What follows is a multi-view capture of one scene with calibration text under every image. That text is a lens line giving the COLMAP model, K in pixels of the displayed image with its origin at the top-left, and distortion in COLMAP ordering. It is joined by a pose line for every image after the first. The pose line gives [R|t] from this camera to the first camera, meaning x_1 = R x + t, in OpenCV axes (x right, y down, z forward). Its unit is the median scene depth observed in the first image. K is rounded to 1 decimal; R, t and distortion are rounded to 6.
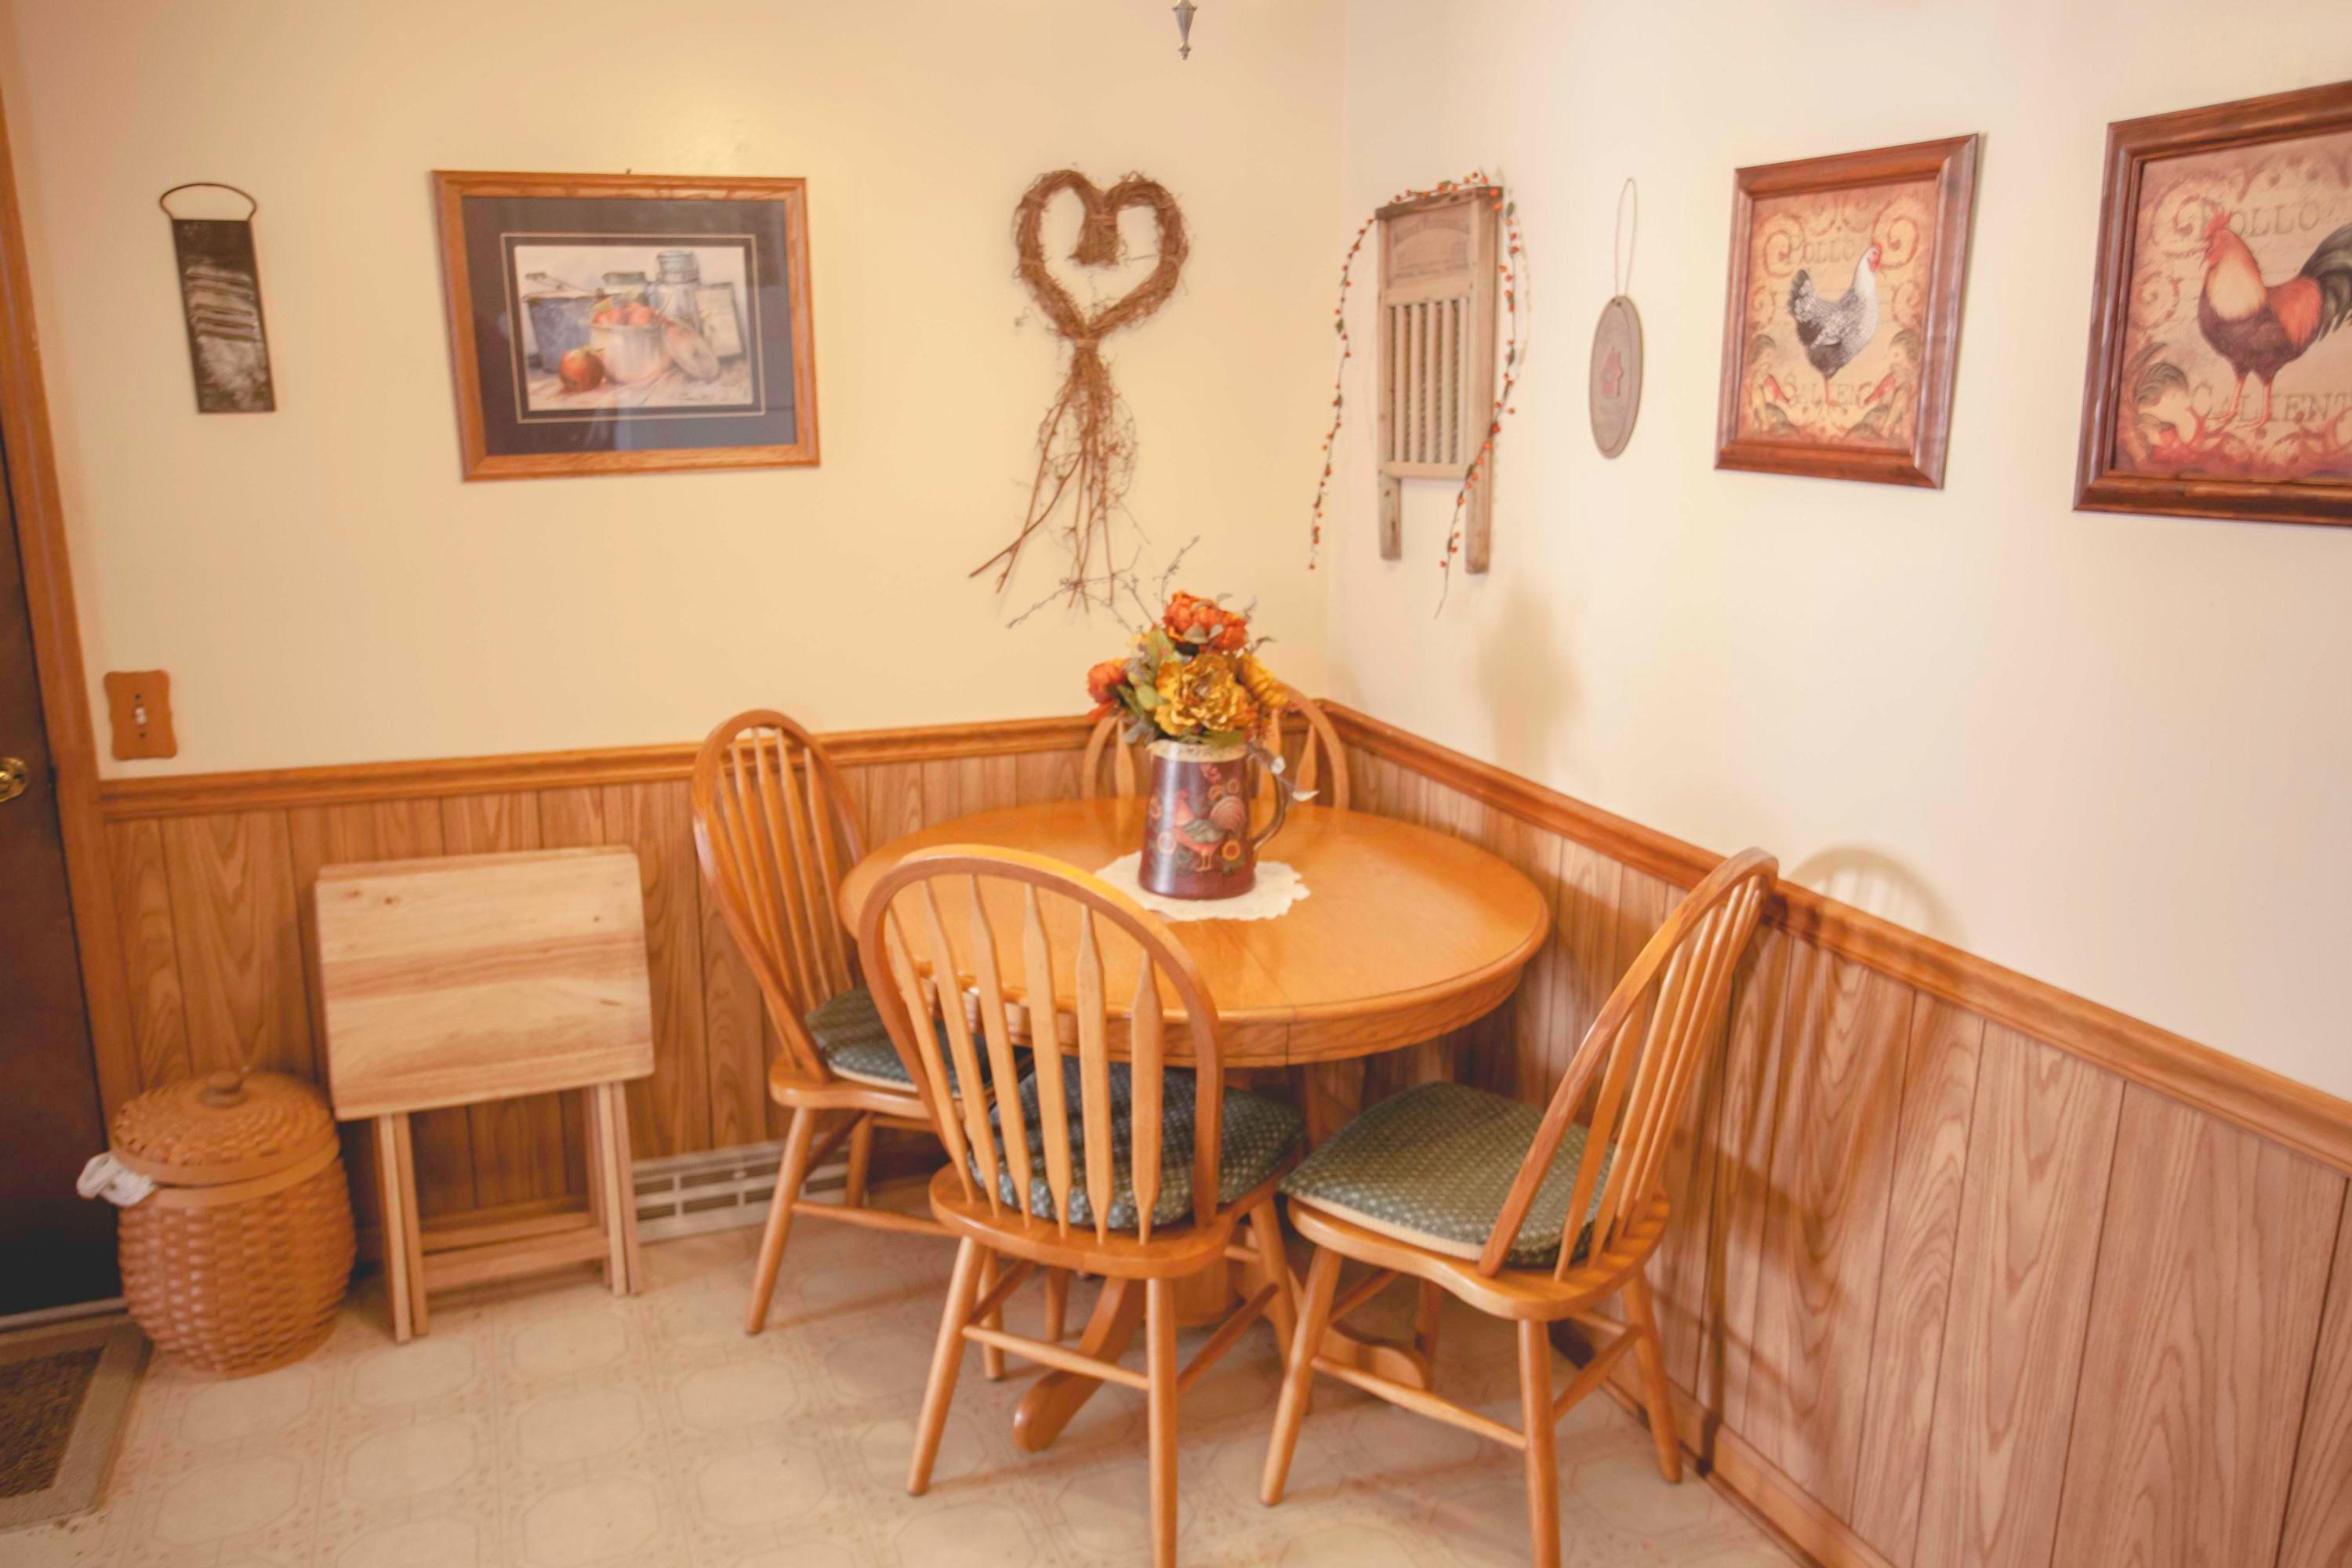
lens RADIAL K [[1705.9, 0, 1181.0], [0, 1705.9, 768.7], [0, 0, 1]] dist [0.012932, 0.008529]
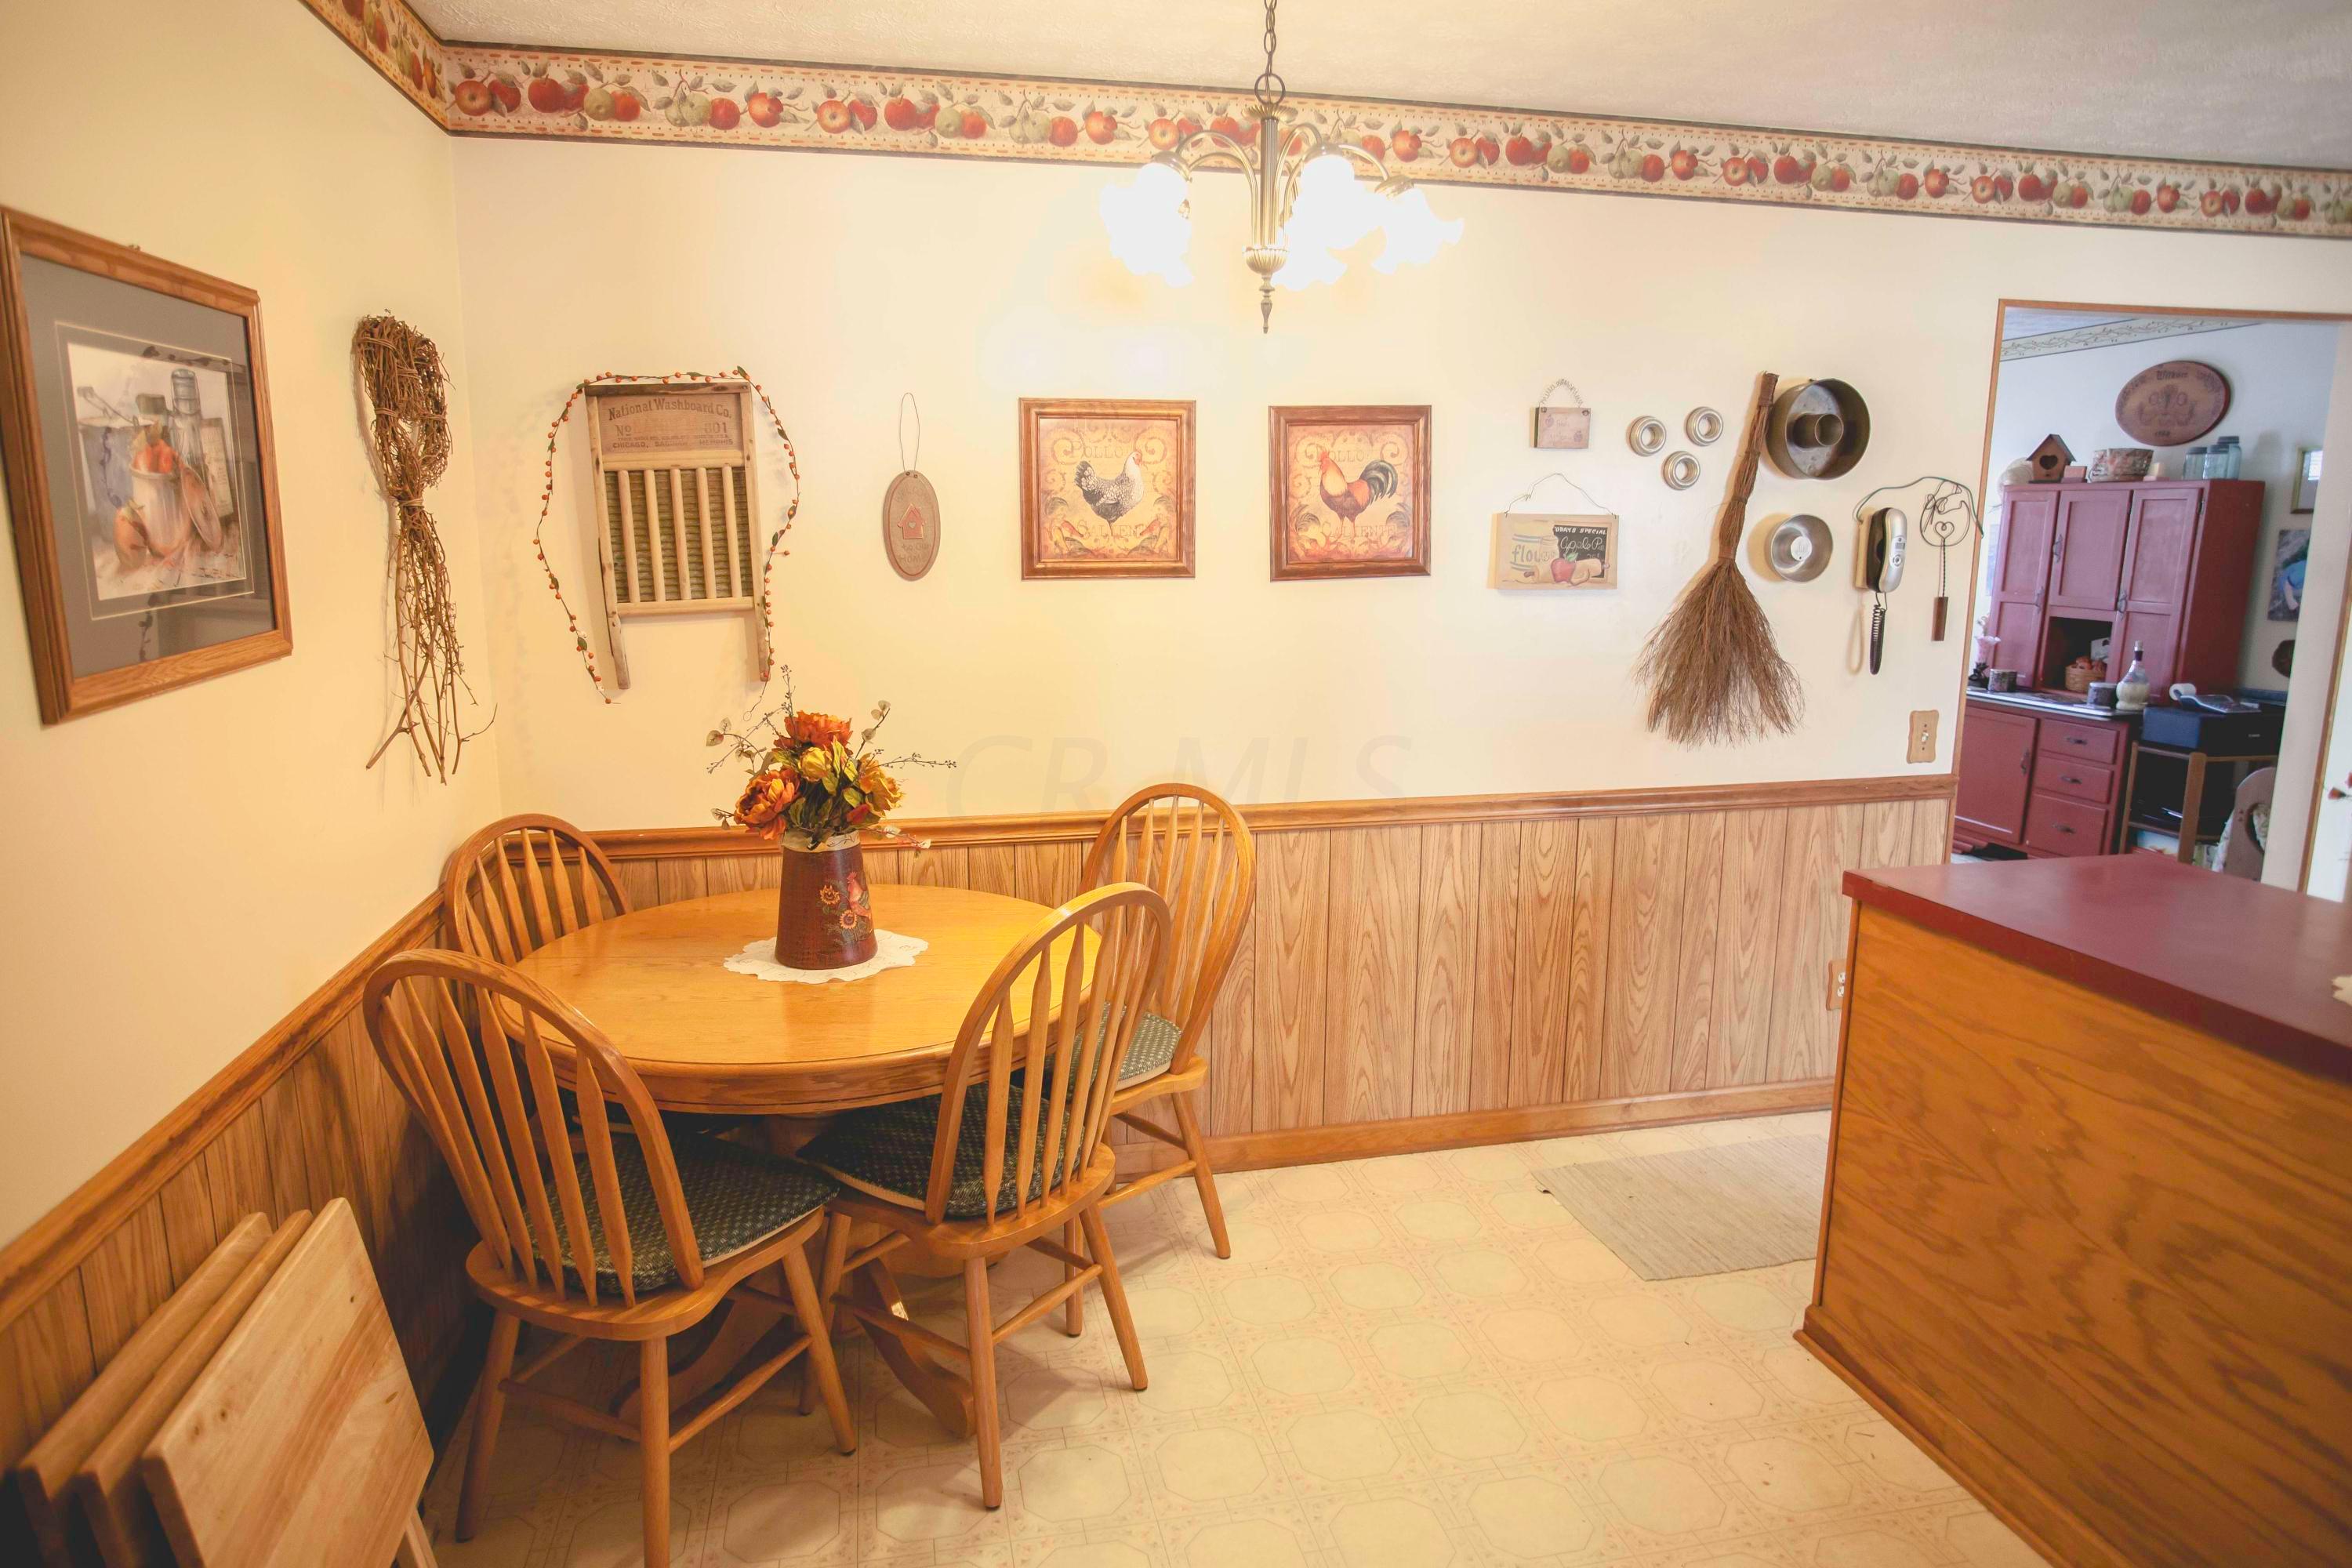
lens RADIAL K [[1340.6, 0, 1158.5], [0, 1340.6, 767.5], [0, 0, 1]] dist [-0.066073, 0.045675]
pose [[0.200681, -0.185120, 0.962007, -1.032737], [0.231322, 0.963170, 0.137089, -0.167776], [-0.951954, 0.195022, 0.236113, 0.699195]]
